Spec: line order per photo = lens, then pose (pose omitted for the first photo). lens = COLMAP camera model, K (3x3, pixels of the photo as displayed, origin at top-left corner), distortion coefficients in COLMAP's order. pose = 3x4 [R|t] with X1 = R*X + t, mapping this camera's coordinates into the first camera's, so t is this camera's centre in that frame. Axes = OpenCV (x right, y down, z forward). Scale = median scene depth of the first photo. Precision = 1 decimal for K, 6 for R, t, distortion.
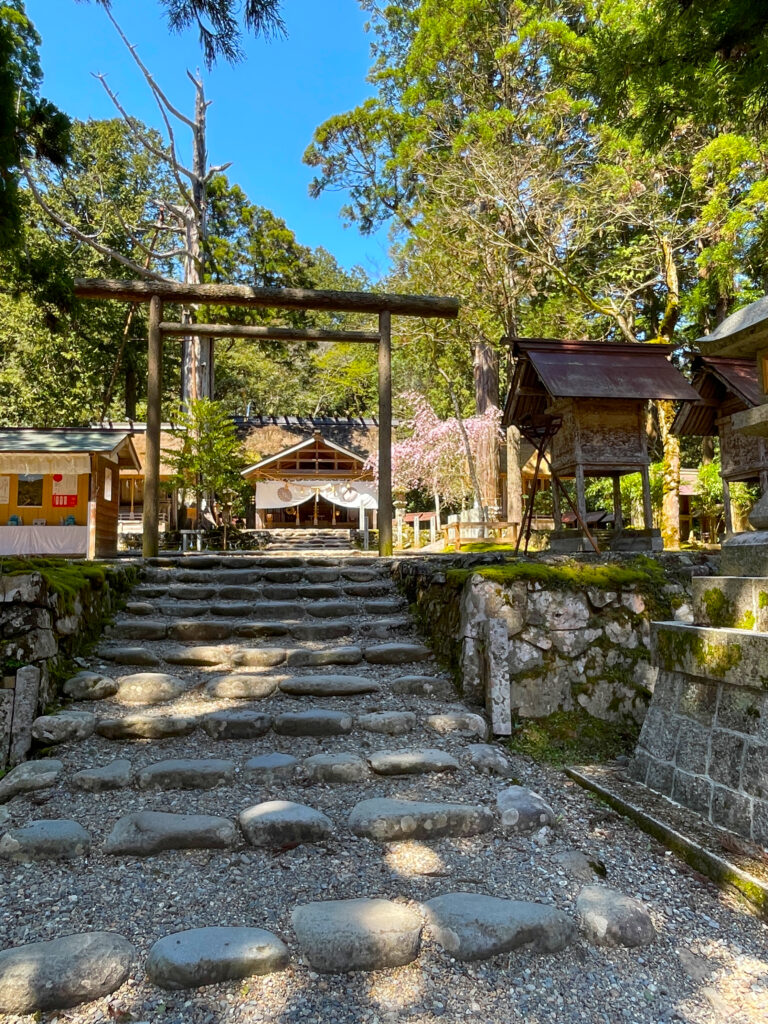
lens RADIAL K [[716.2, 0, 384.0], [0, 716.2, 512.0], [0, 0, 1]] dist [-0.001414, -0.000079]
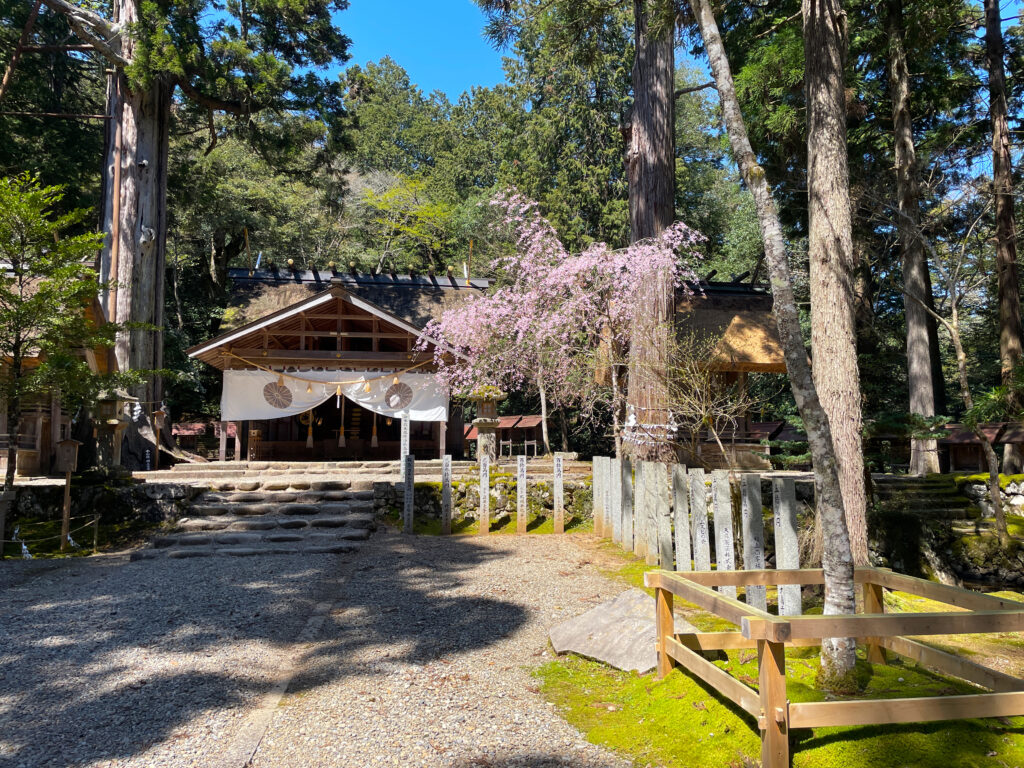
lens RADIAL K [[771.8, 0, 512.0], [0, 771.8, 384.0], [0, 0, 1]] dist [0.002226, 0.000534]
pose [[0.998769, 0.008364, 0.048885, 0.011156], [-0.007318, 0.999741, -0.021546, -0.020638], [-0.049052, 0.021162, 0.998572, 0.379921]]
